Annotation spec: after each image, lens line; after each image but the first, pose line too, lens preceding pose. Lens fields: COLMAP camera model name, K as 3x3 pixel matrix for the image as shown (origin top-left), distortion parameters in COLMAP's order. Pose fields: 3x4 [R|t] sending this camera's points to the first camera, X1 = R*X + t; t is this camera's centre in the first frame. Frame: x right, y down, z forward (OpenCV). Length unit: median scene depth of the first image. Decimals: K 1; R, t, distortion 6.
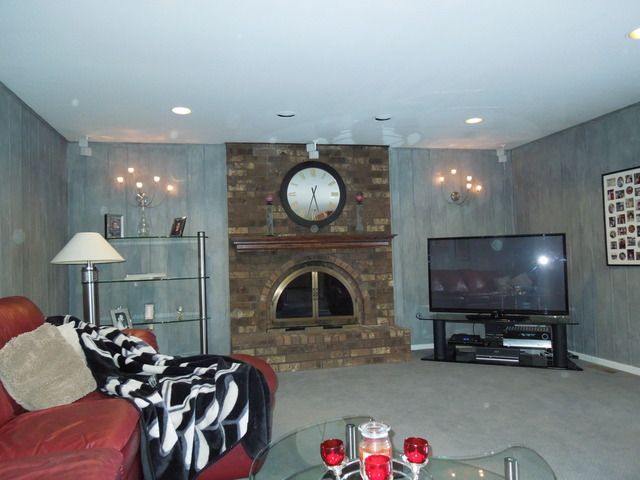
lens RADIAL K [[482.1, 0, 319.6], [0, 482.1, 237.2], [0, 0, 1]] dist [-0.014344, 0.006106]
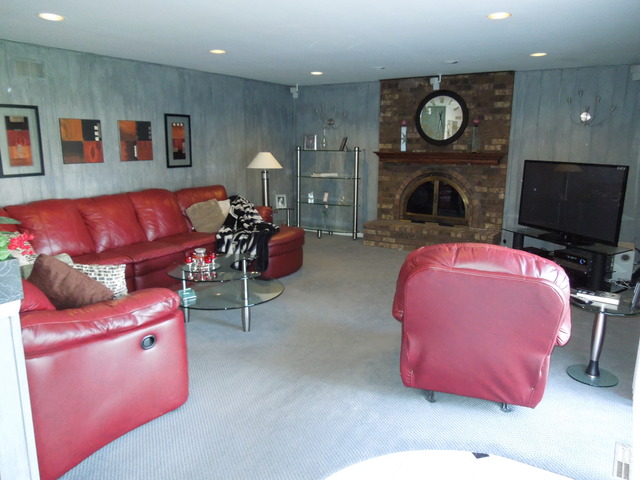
lens RADIAL K [[482.1, 0, 319.8], [0, 482.1, 242.6], [0, 0, 1]] dist [-0.014344, 0.006106]
pose [[0.706915, 0.179469, -0.684150, 0.680404], [0.006181, 0.965668, 0.259705, -0.104550], [0.707271, -0.187819, 0.681536, -0.126195]]
